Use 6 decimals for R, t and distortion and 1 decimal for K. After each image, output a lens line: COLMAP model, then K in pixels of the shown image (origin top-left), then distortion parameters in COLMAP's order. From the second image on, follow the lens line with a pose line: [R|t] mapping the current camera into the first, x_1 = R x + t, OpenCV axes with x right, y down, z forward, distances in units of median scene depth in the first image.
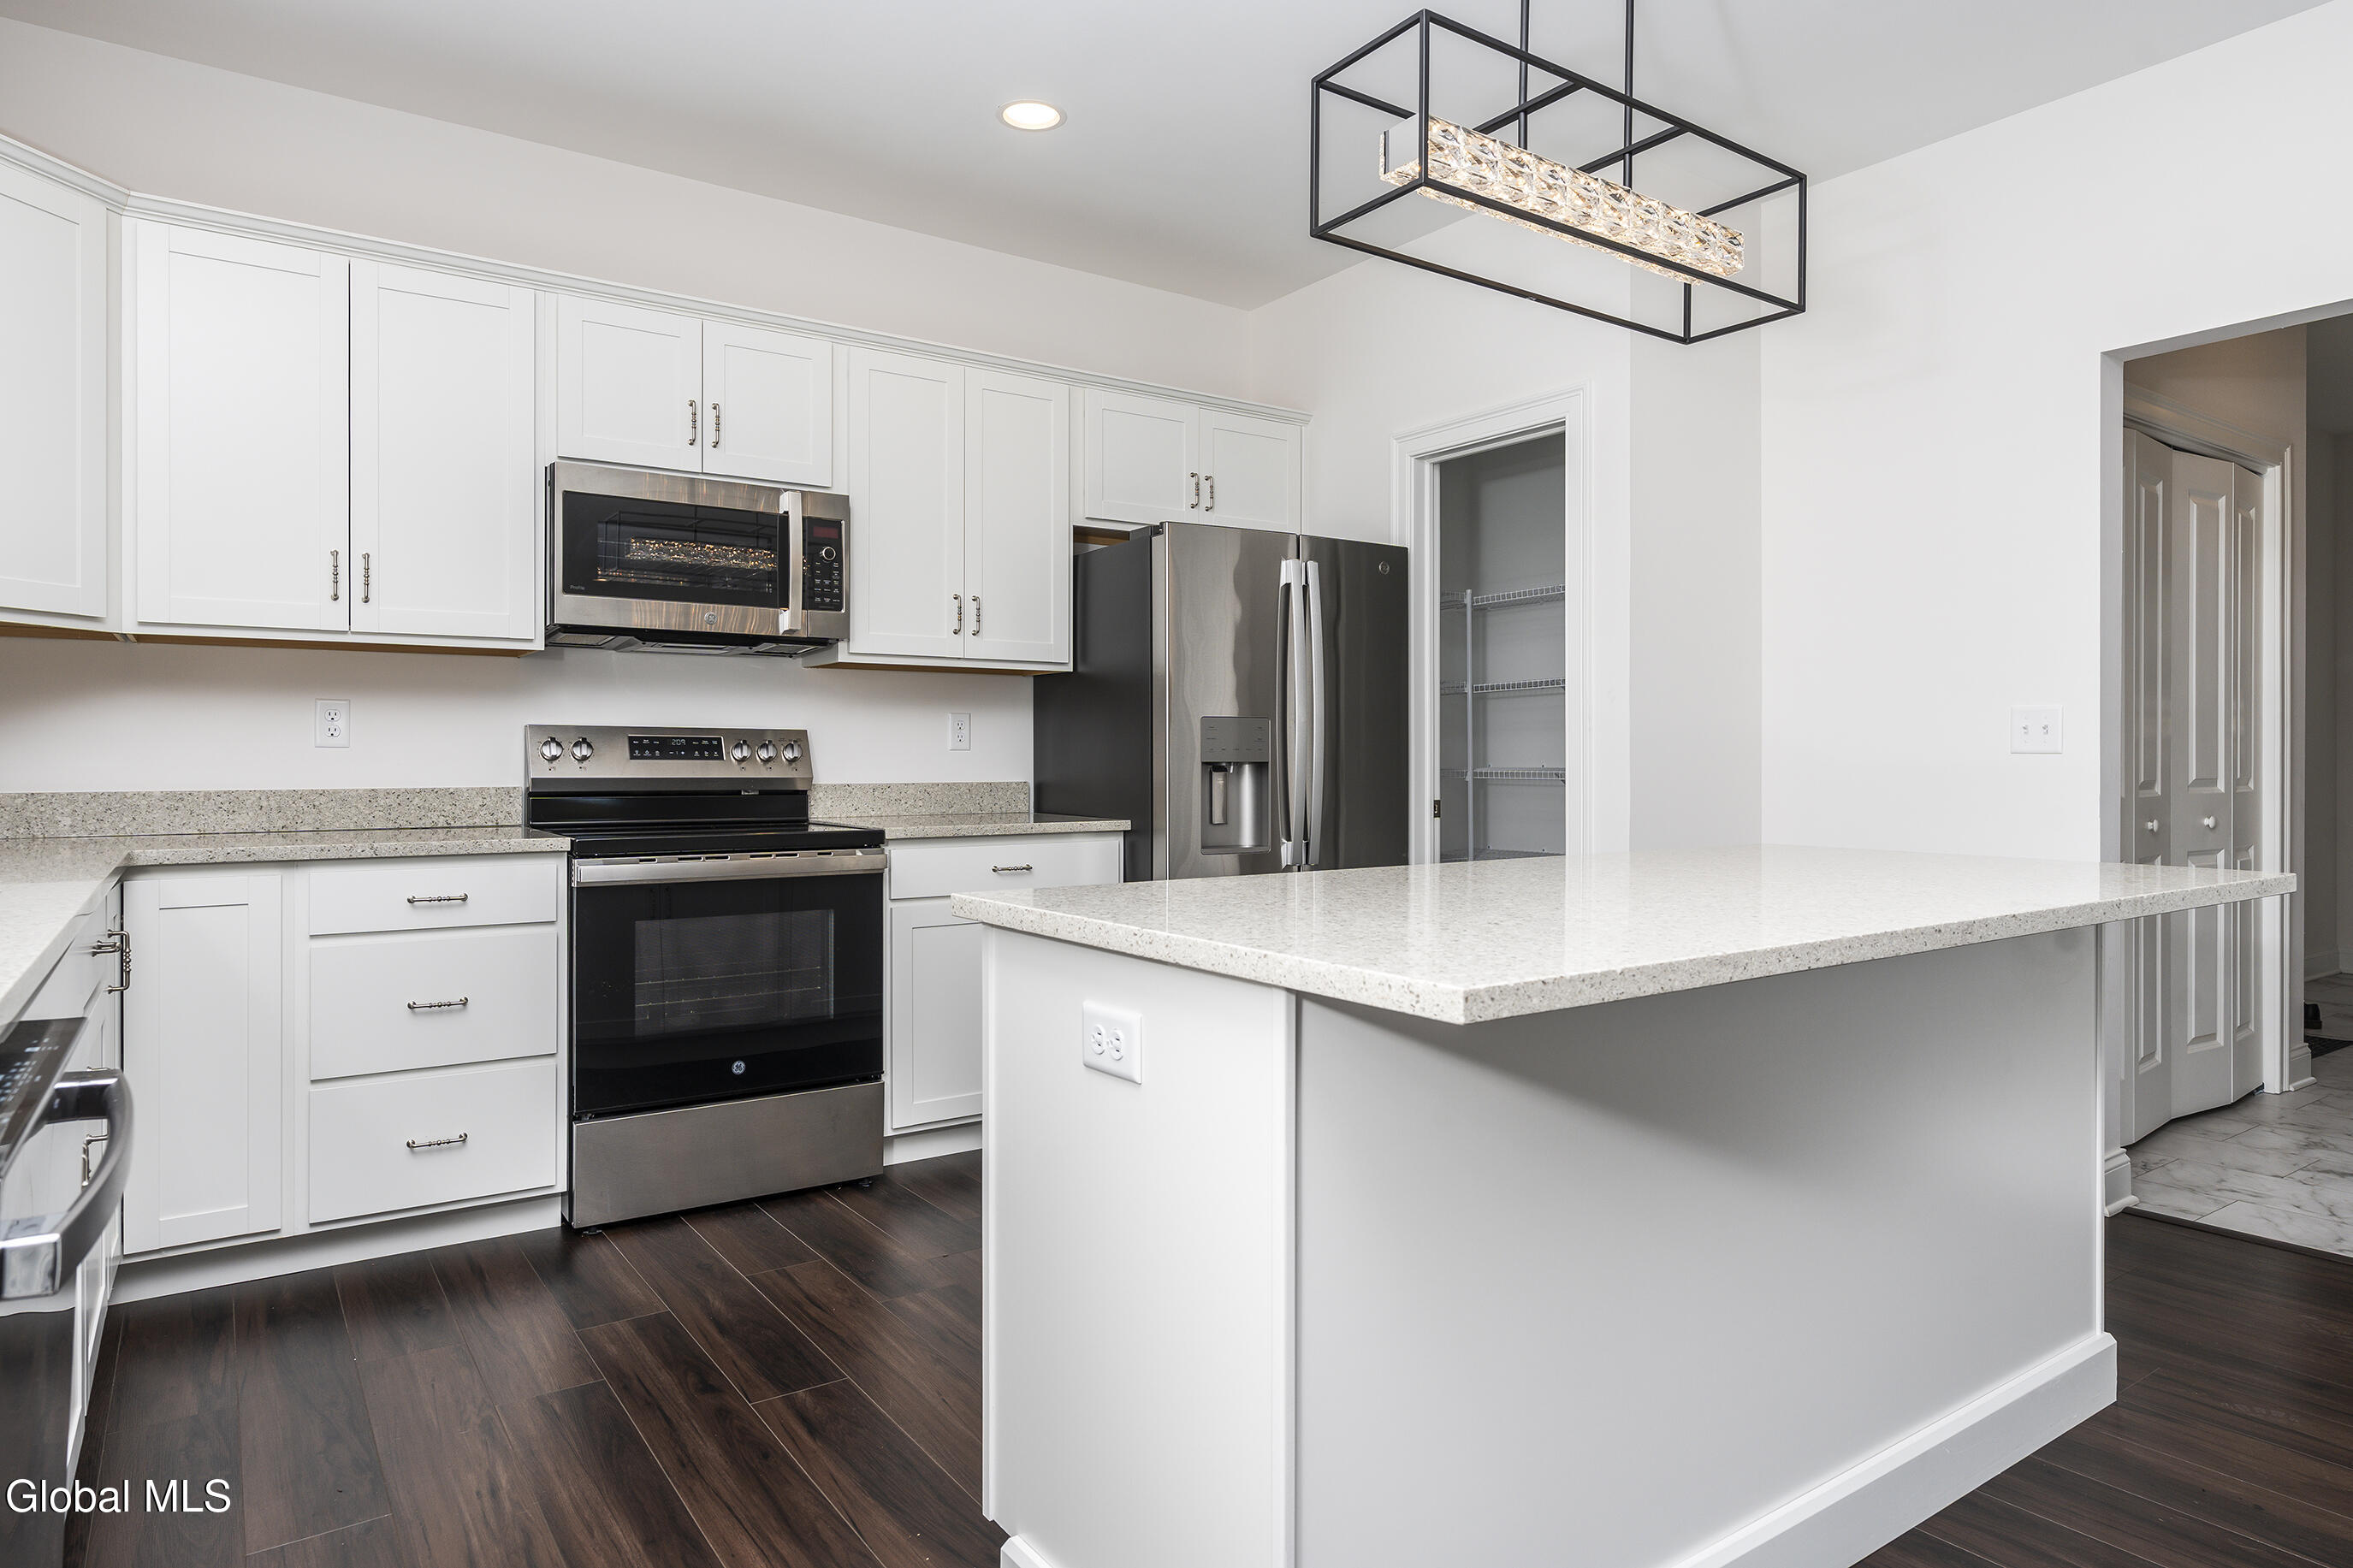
lens RADIAL K [[1383.3, 0, 1172.8], [0, 1383.3, 753.9], [0, 0, 1]] dist [-0.002101, 0.003000]
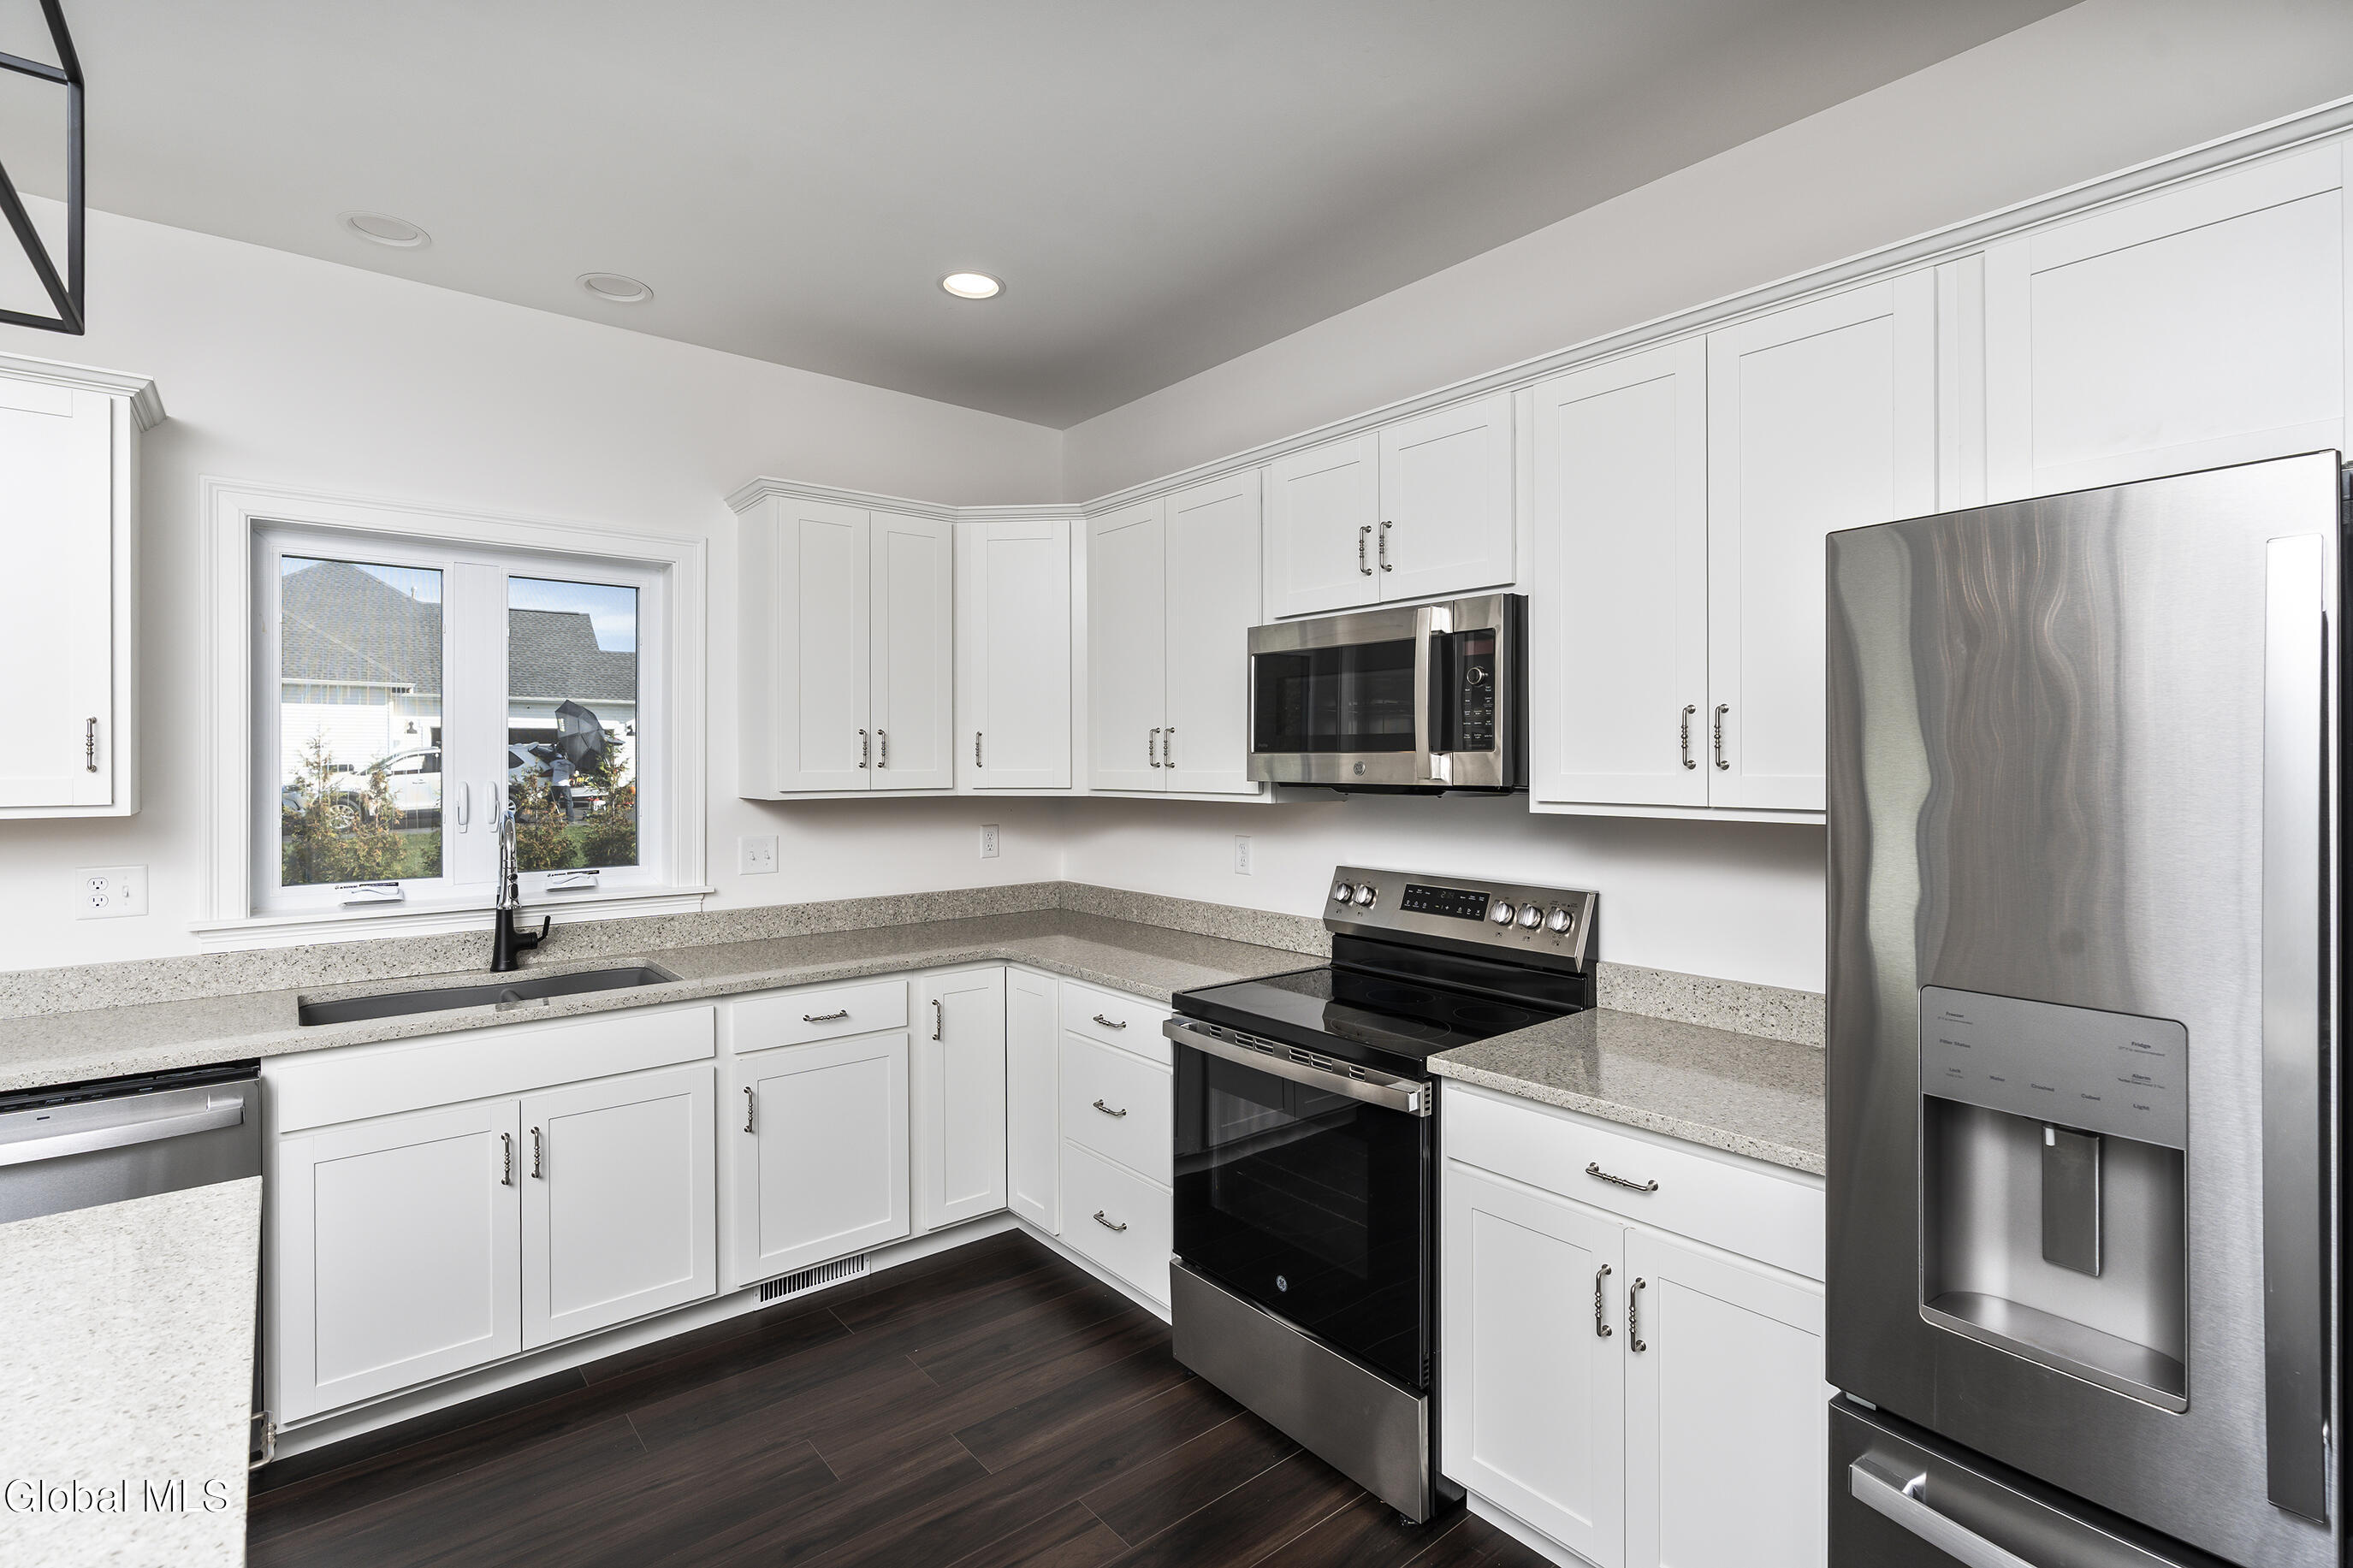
lens RADIAL K [[1133.7, 0, 1172.3], [0, 1133.7, 757.9], [0, 0, 1]] dist [0.033317, 0.000141]
pose [[0.058640, 0.001559, -0.998278, 0.404999], [0.007287, 0.999971, 0.001990, -0.110799], [0.998253, -0.007391, 0.058627, 0.866063]]
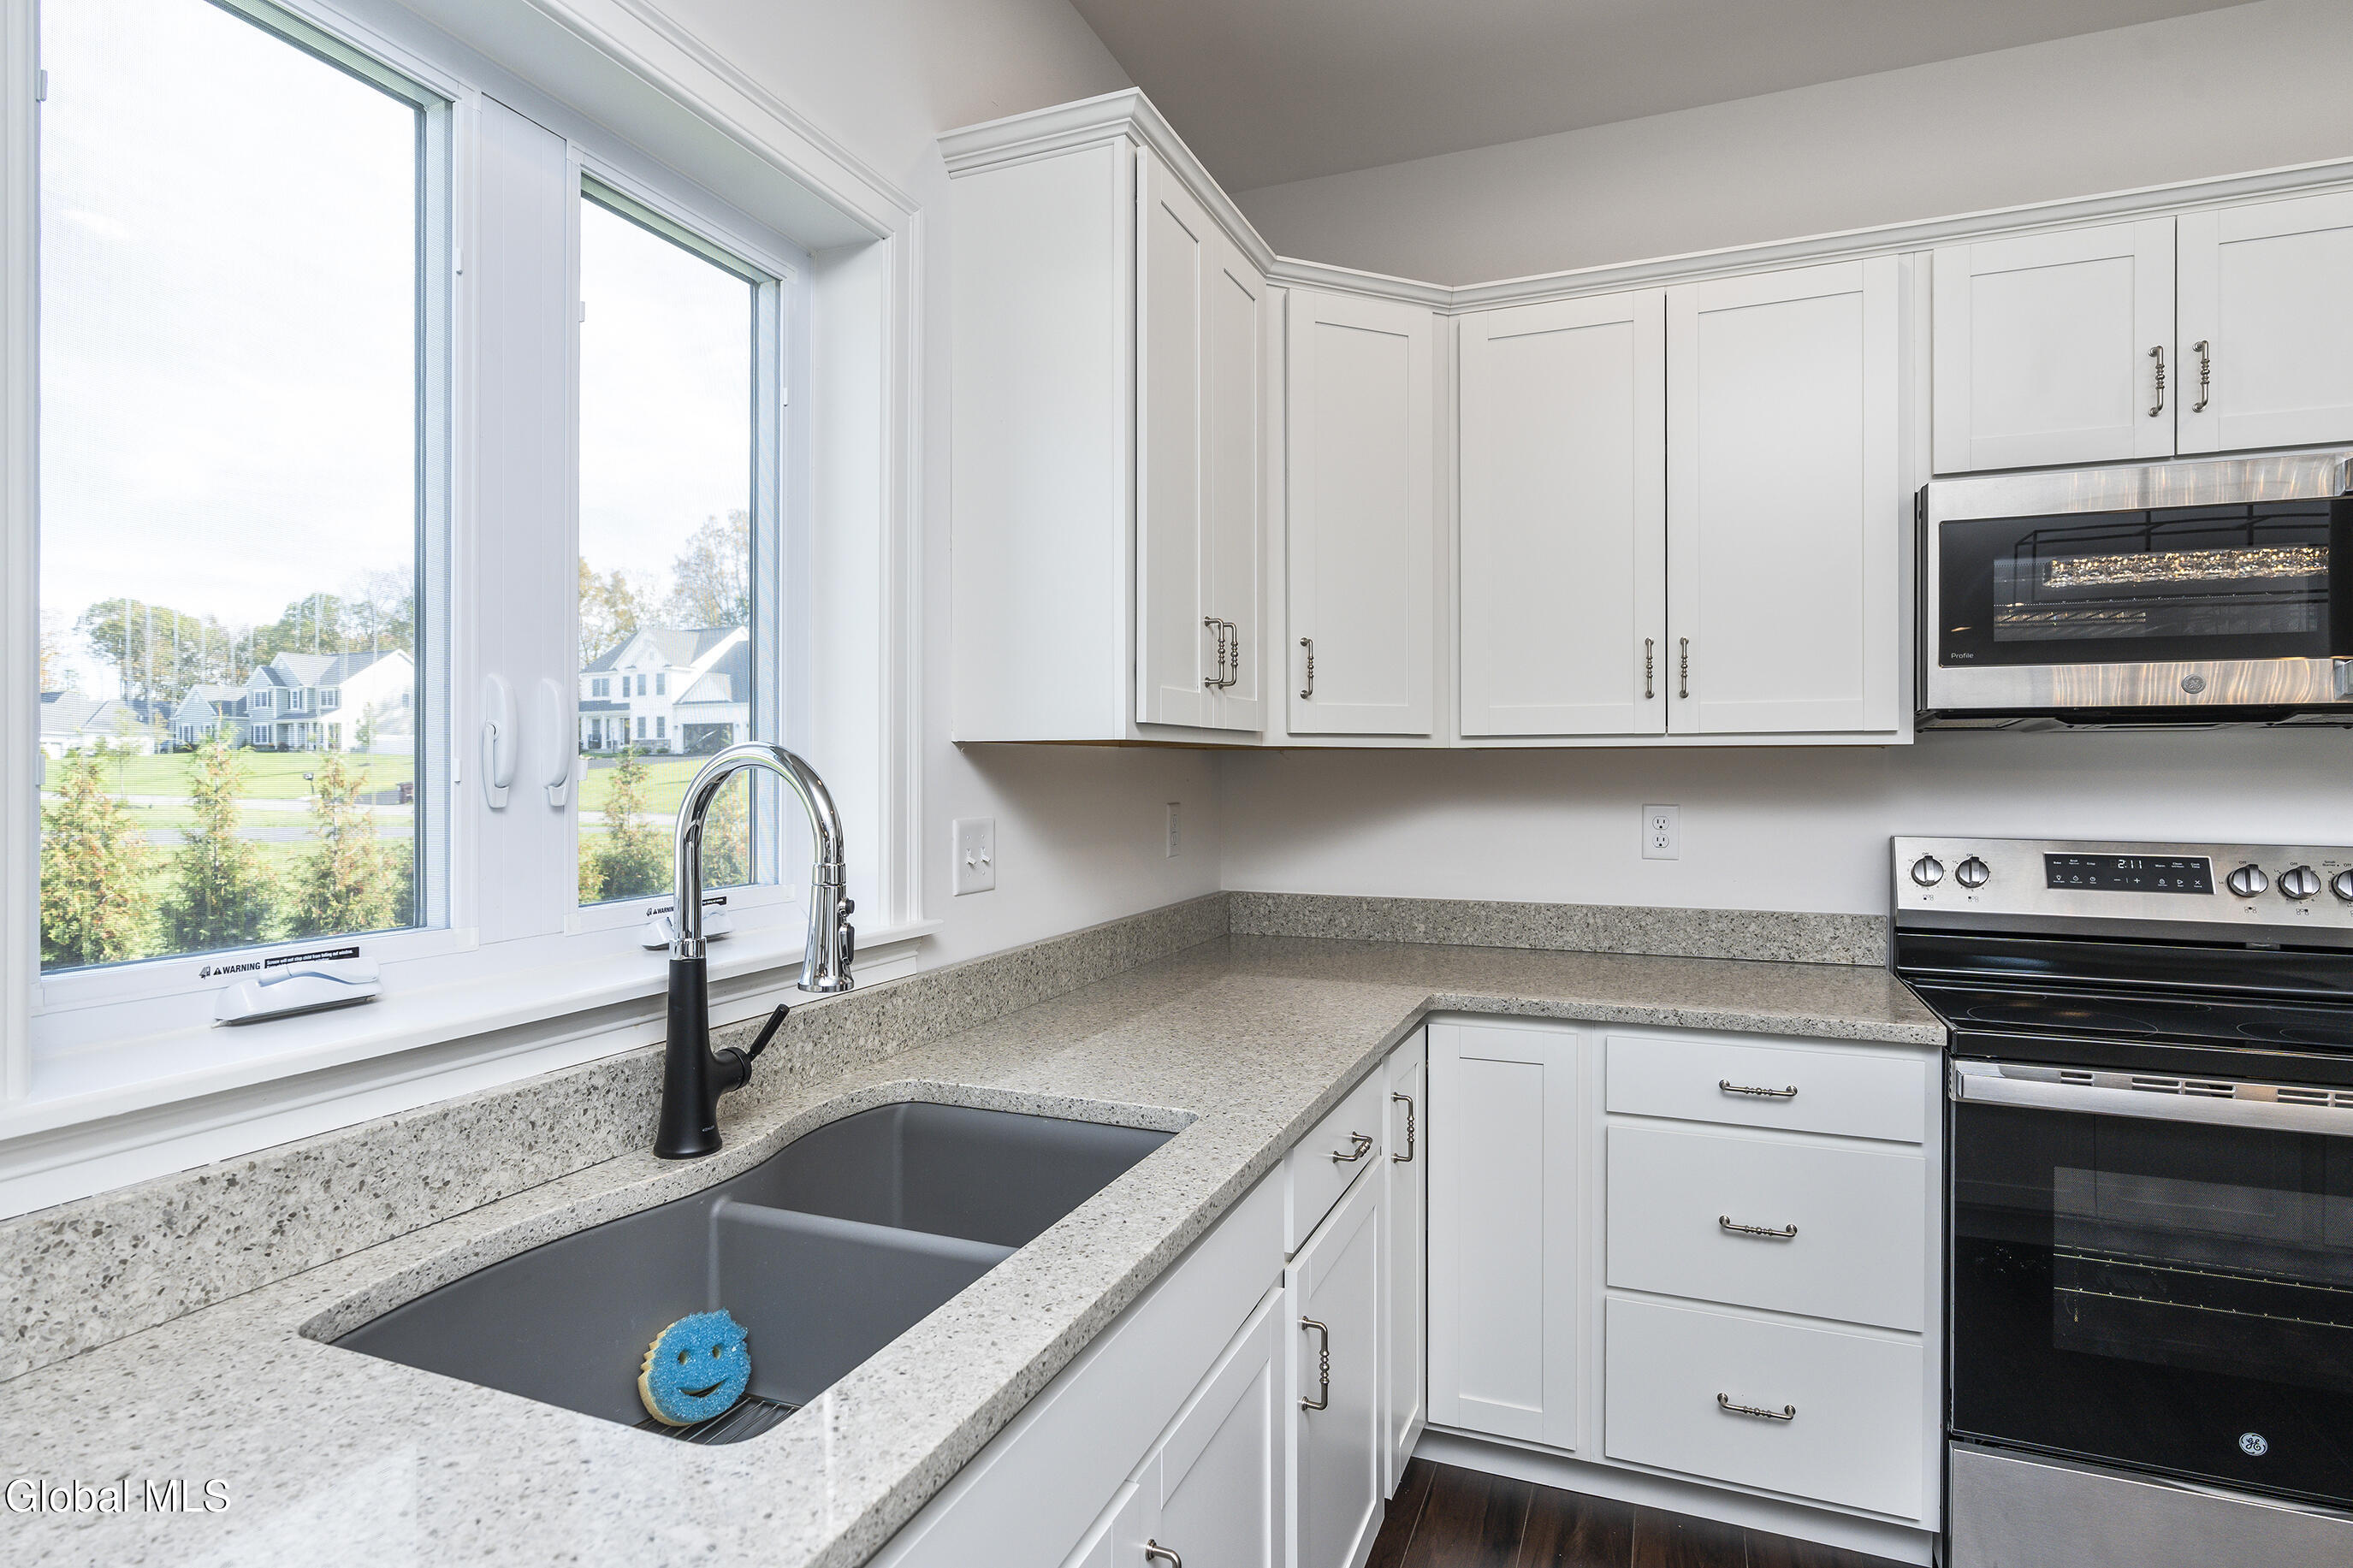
lens RADIAL K [[1217.7, 0, 1181.3], [0, 1217.7, 773.9], [0, 0, 1]] dist [-0.014865, 0.007948]
pose [[0.541559, 0.004592, -0.840650, -0.124675], [0.004095, 0.999959, 0.008101, -0.065447], [0.840653, -0.007829, 0.541517, 0.325579]]
